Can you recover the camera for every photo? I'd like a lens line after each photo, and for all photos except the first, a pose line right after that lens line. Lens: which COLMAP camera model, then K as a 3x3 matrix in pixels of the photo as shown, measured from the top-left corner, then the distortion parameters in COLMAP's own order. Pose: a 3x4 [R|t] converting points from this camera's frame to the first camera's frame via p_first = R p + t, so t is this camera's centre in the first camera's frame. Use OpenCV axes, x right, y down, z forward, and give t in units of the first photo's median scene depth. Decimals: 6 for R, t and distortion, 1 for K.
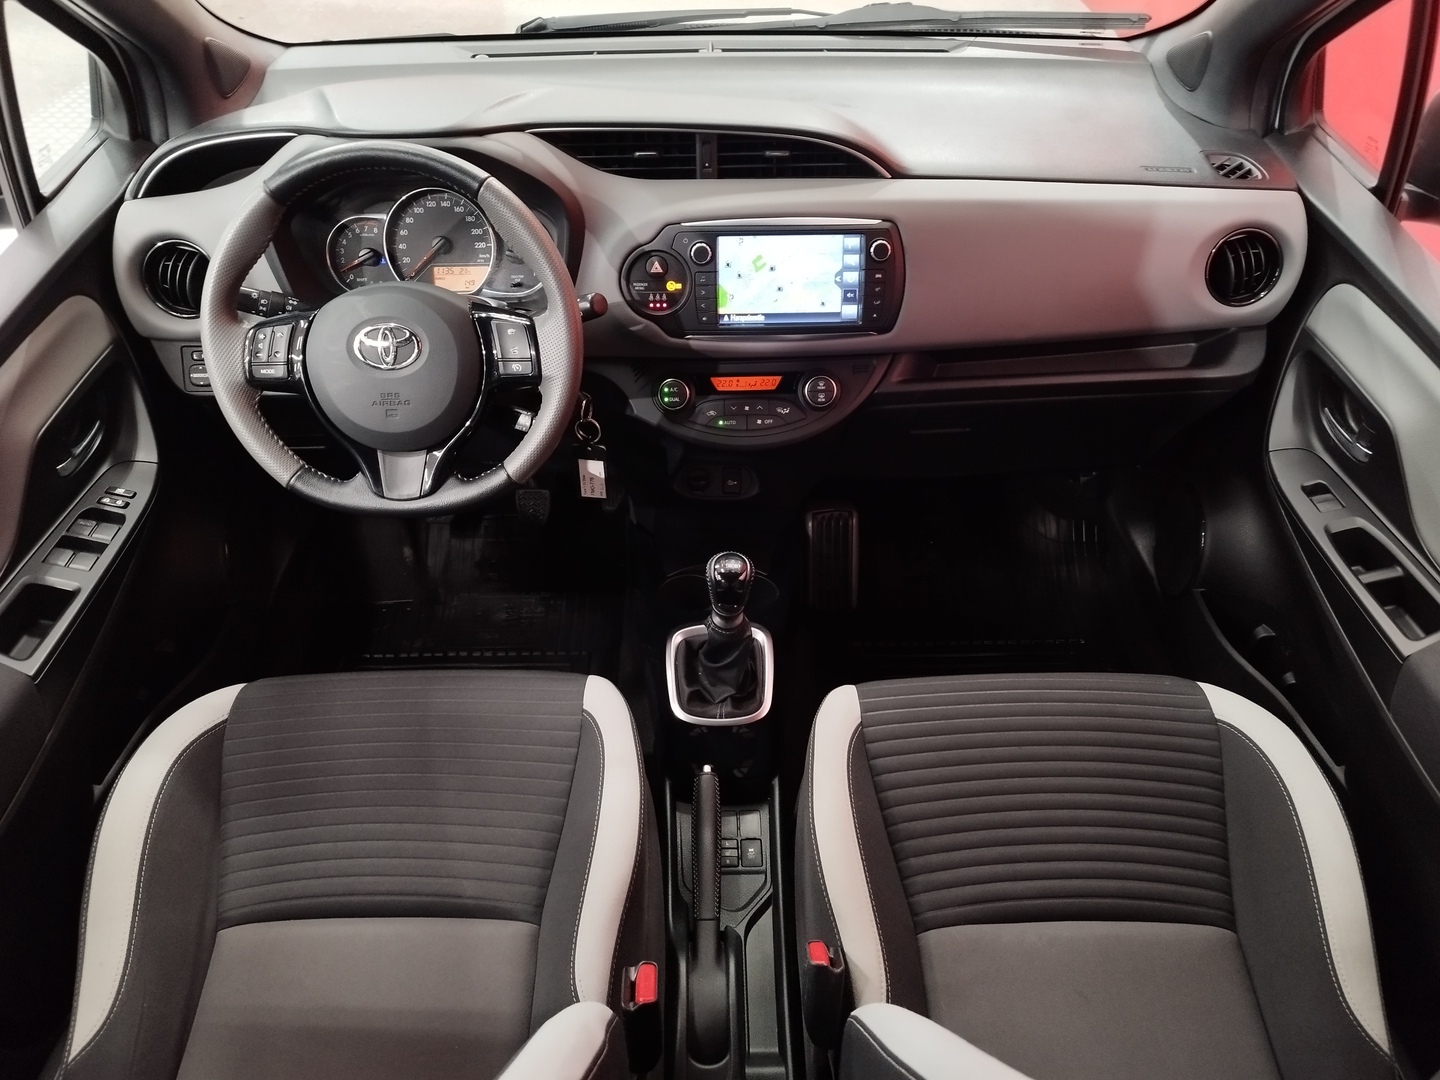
lens RADIAL K [[1041.4, 0, 720.0], [0, 1041.4, 540.0], [0, 0, 1]] dist [0.007823, -0.009569]
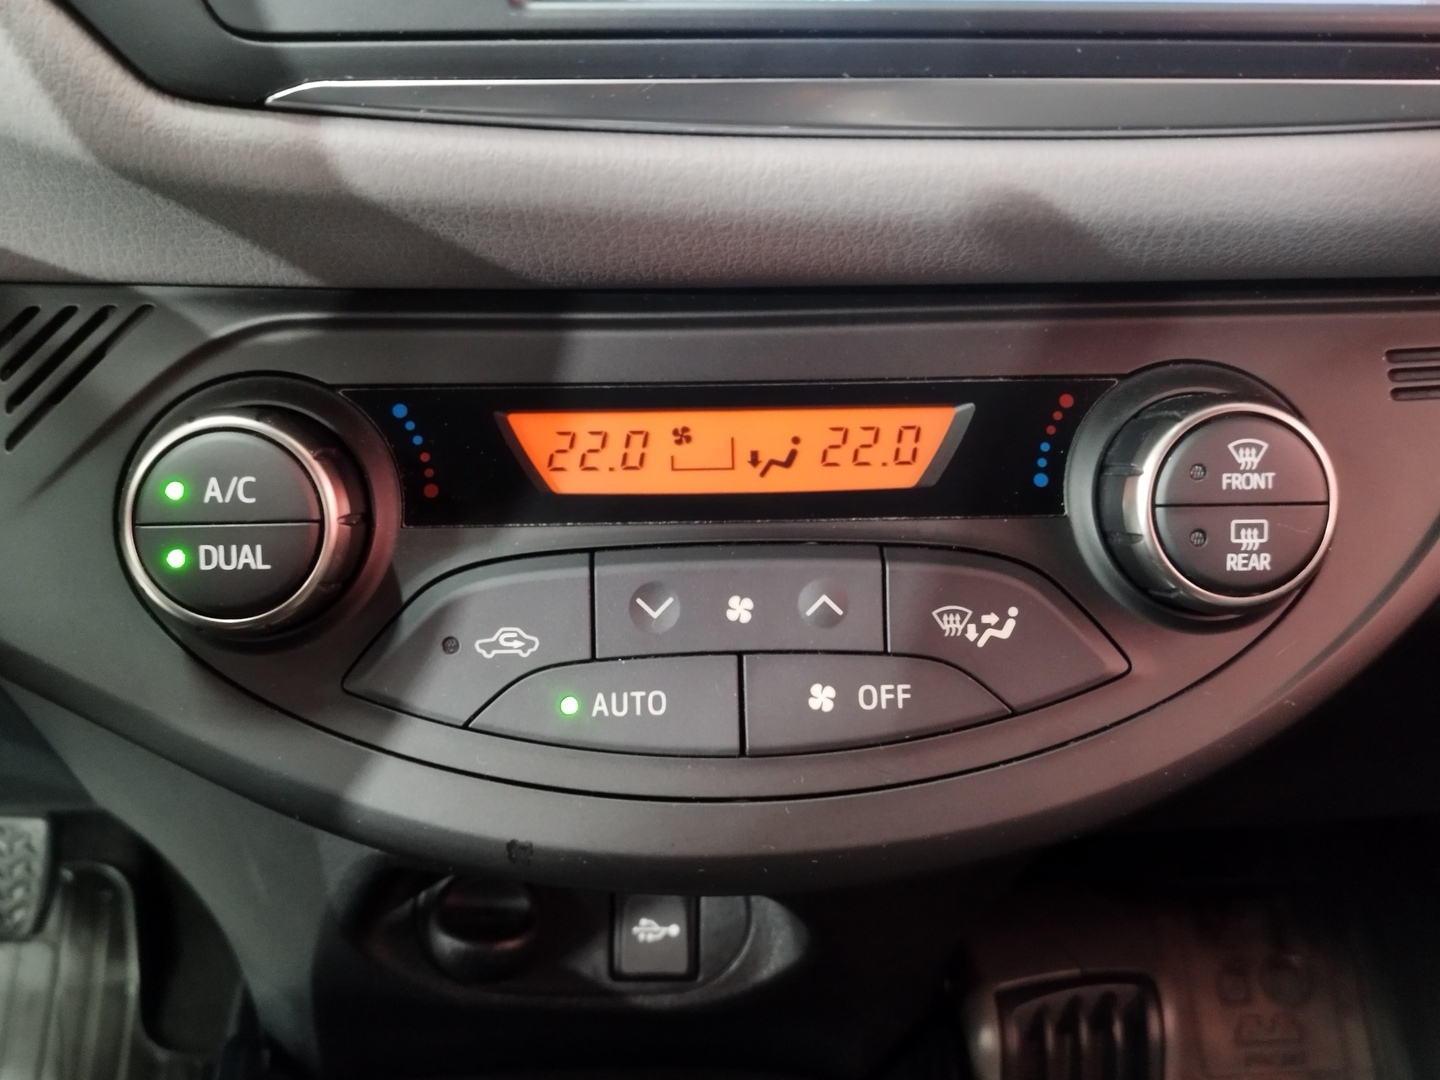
lens RADIAL K [[1419.9, 0, 720.0], [0, 1419.9, 540.0], [0, 0, 1]] dist [0.003362, -0.012055]
pose [[0.999300, -0.000154, 0.037416, 0.016092], [0.003685, 0.995534, -0.094326, -0.124737], [-0.037234, 0.094398, 0.994838, 0.840419]]
